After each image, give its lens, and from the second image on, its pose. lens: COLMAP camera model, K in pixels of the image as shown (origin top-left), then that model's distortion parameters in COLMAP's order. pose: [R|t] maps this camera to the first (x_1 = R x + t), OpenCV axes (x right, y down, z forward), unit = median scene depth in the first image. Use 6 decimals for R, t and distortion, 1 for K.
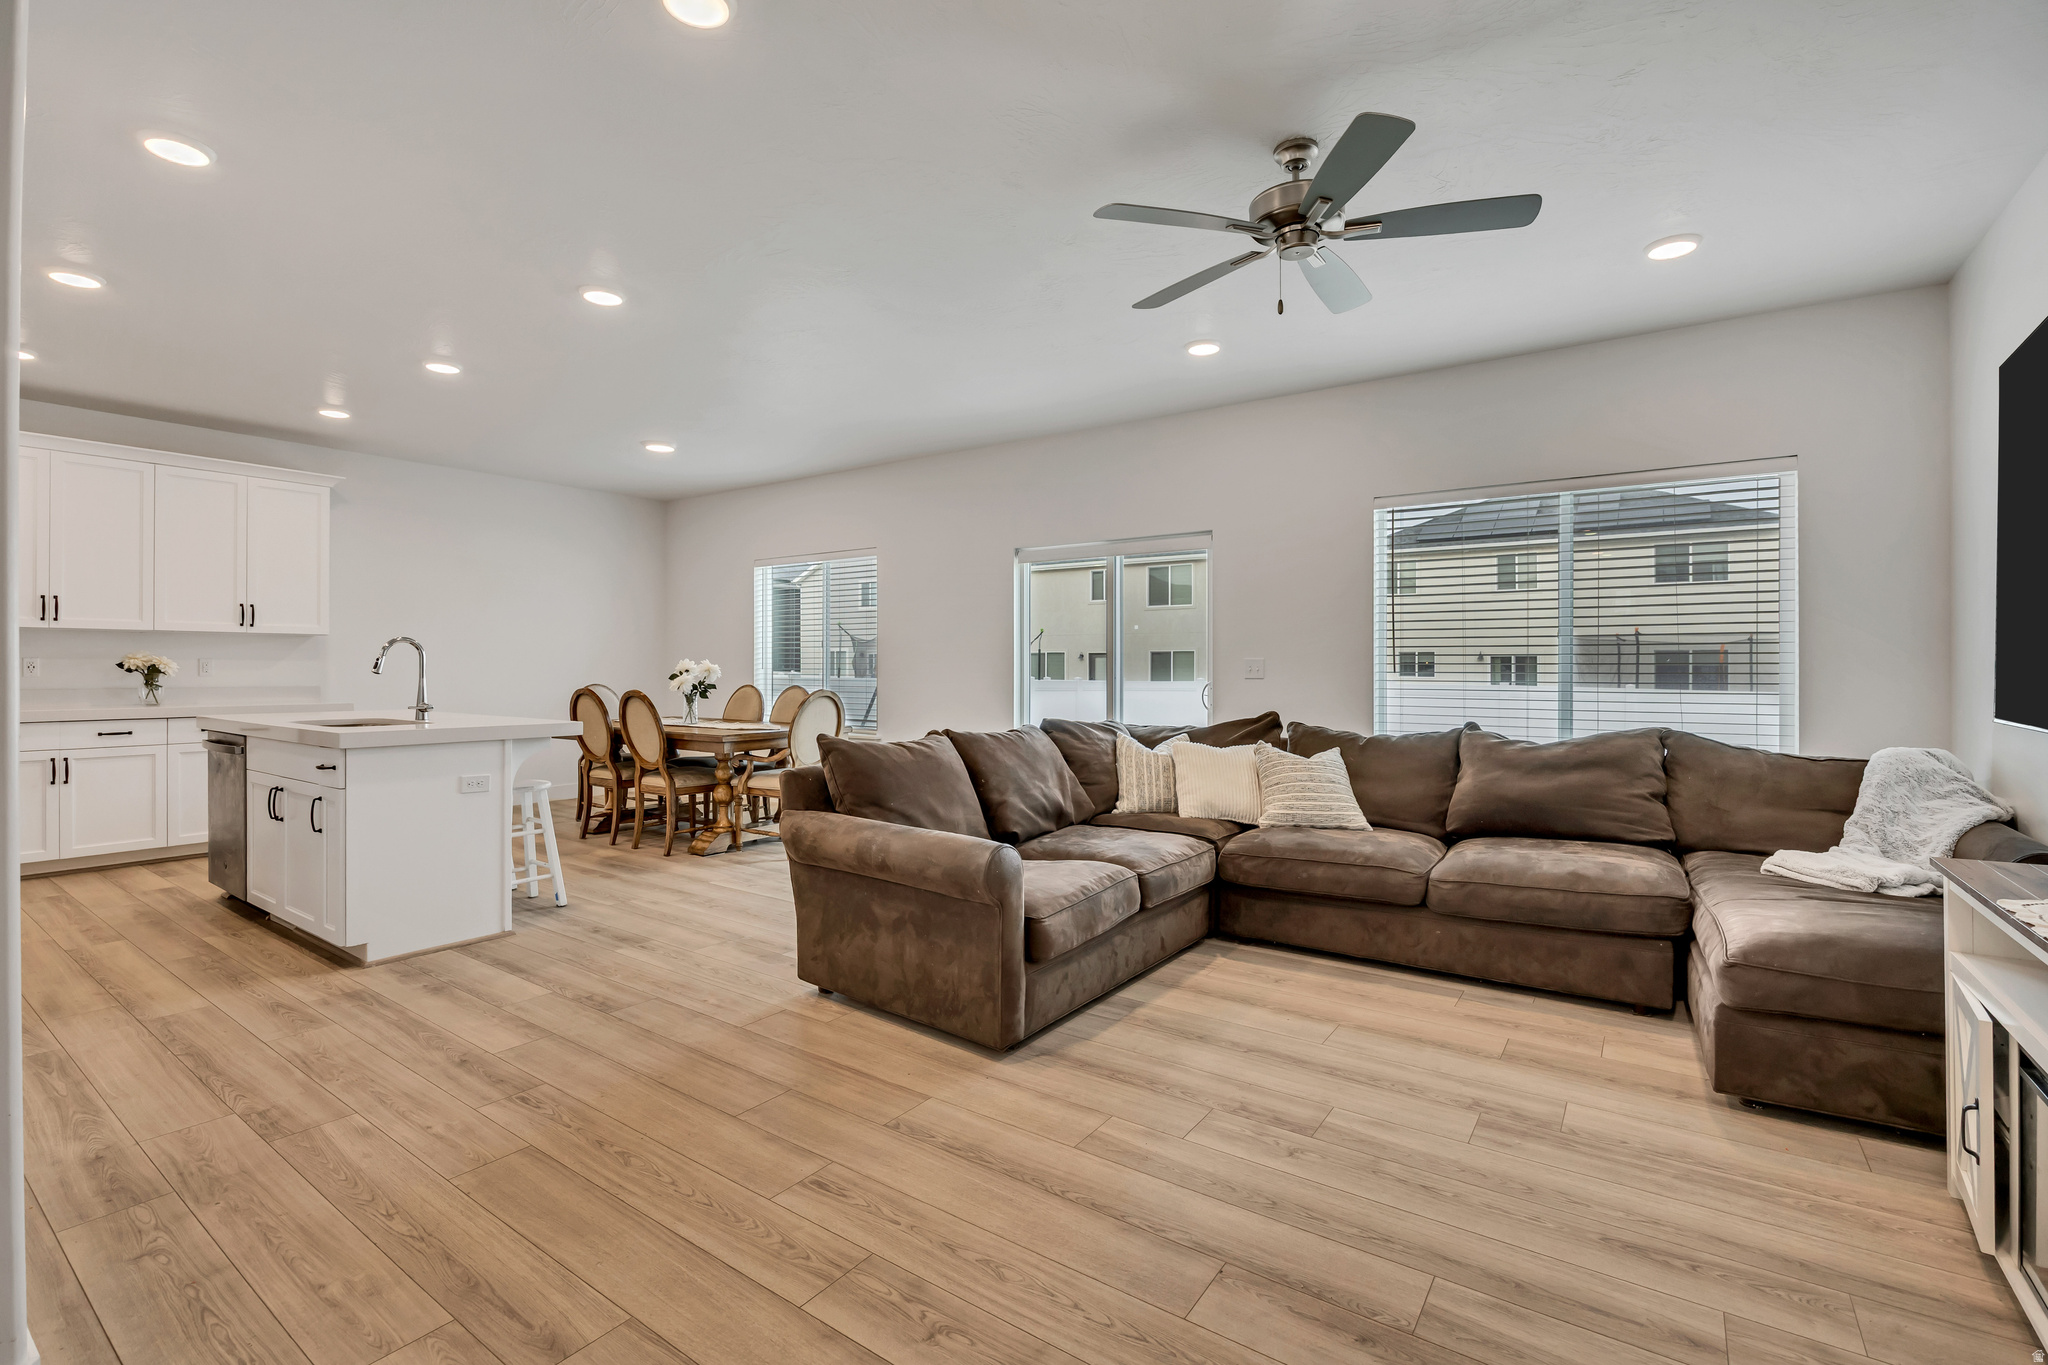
lens RADIAL K [[909.6, 0, 1024.0], [0, 909.6, 682.5], [0, 0, 1]] dist [-0.016172, -0.000356]
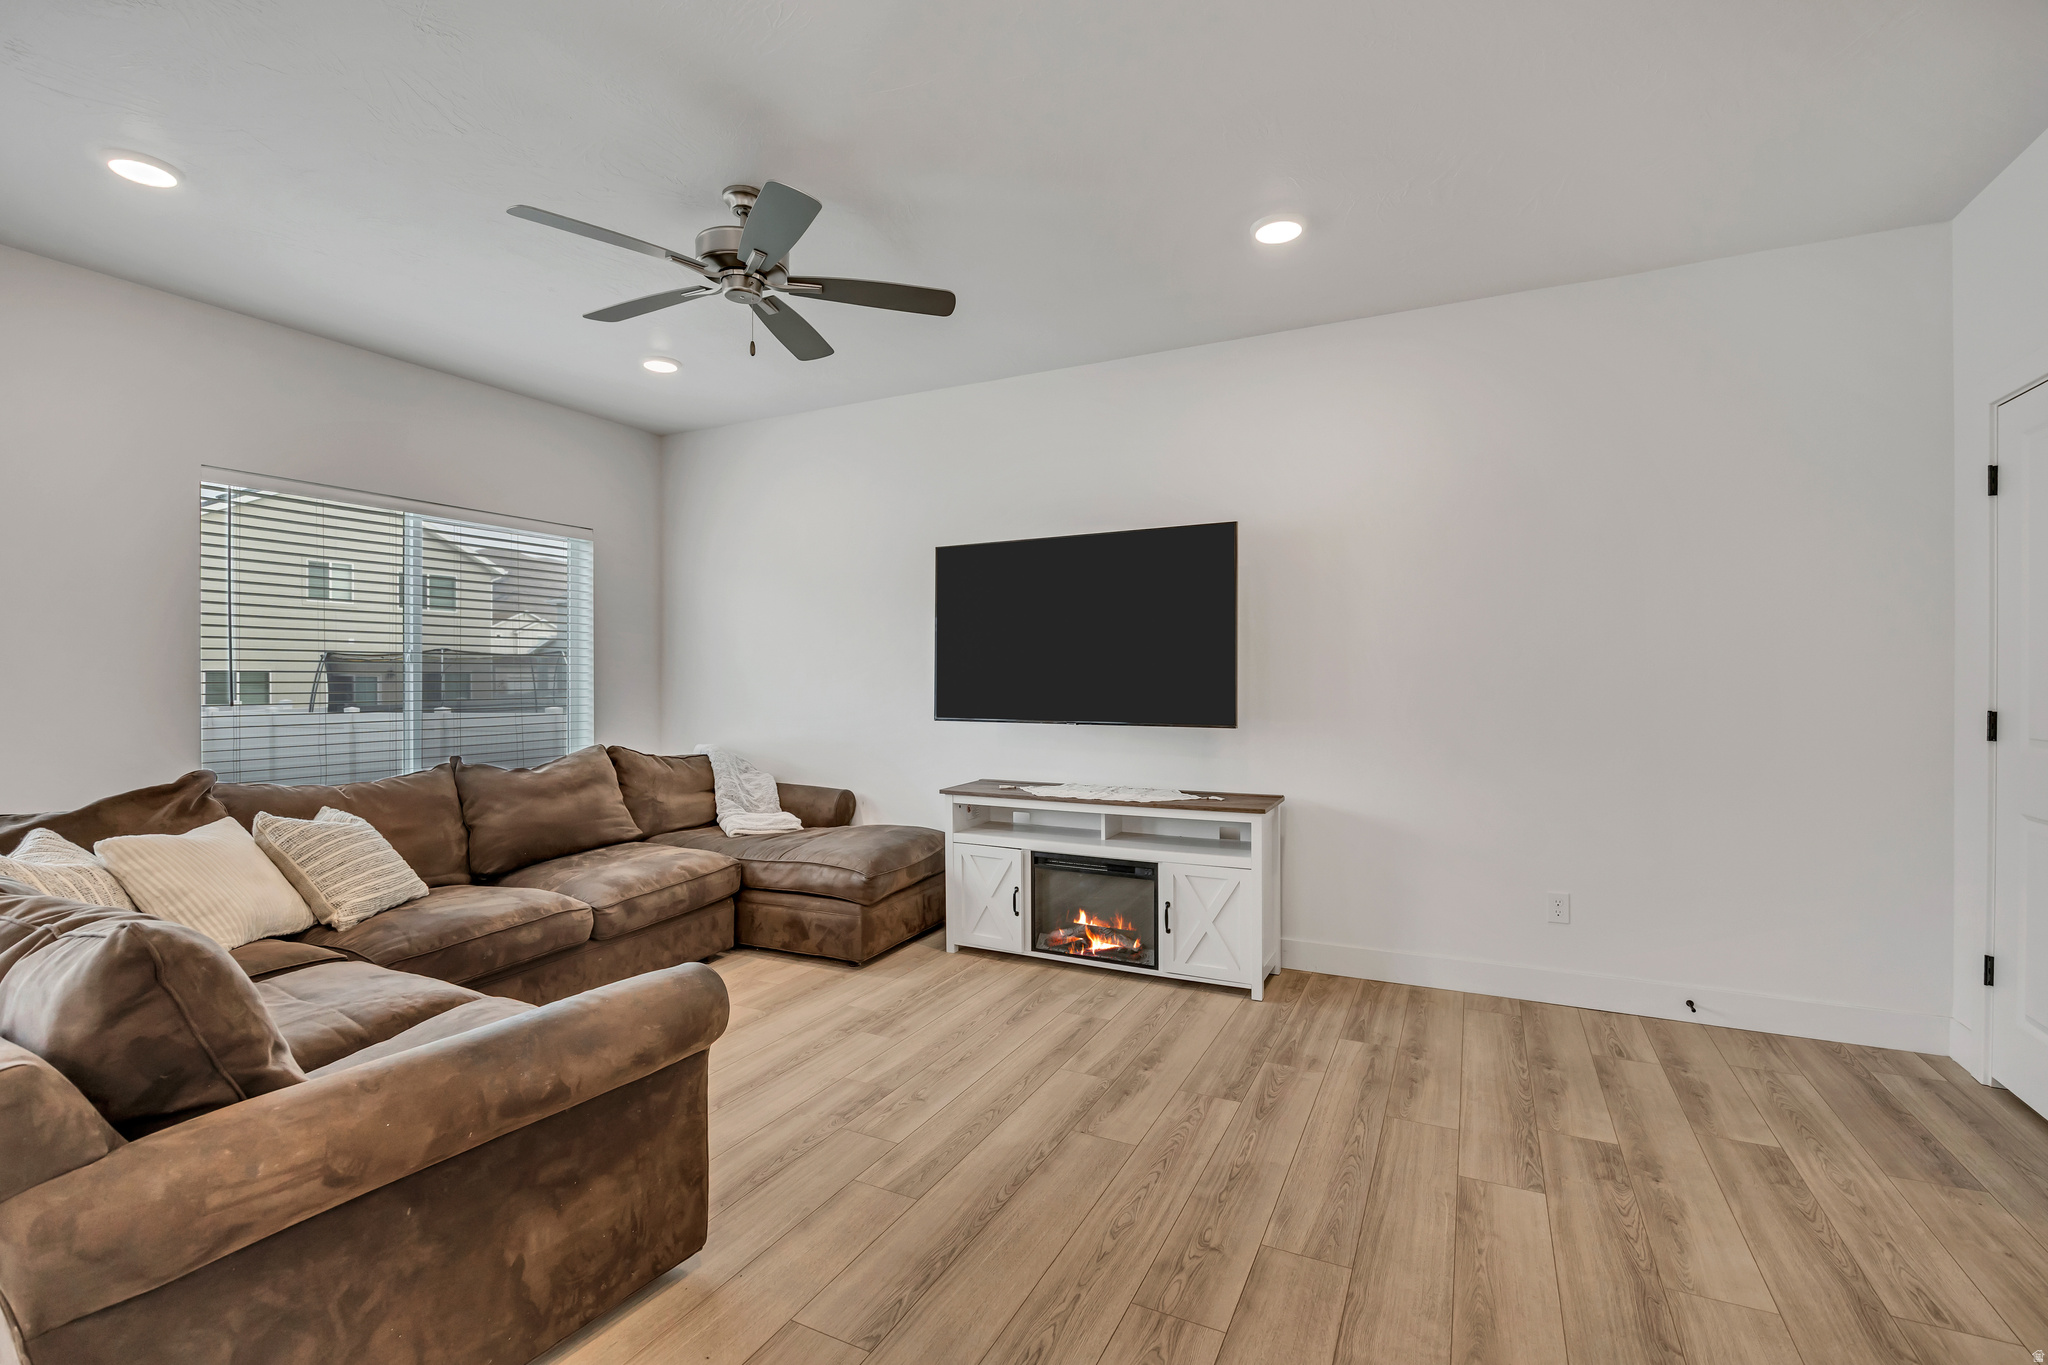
lens RADIAL K [[909.6, 0, 1024.0], [0, 909.6, 682.5], [0, 0, 1]] dist [-0.016172, -0.000356]
pose [[-0.151177, -0.003753, 0.988500, -0.375772], [0.021460, 0.999745, 0.007078, -0.017945], [-0.988274, 0.022284, -0.151058, 0.419267]]
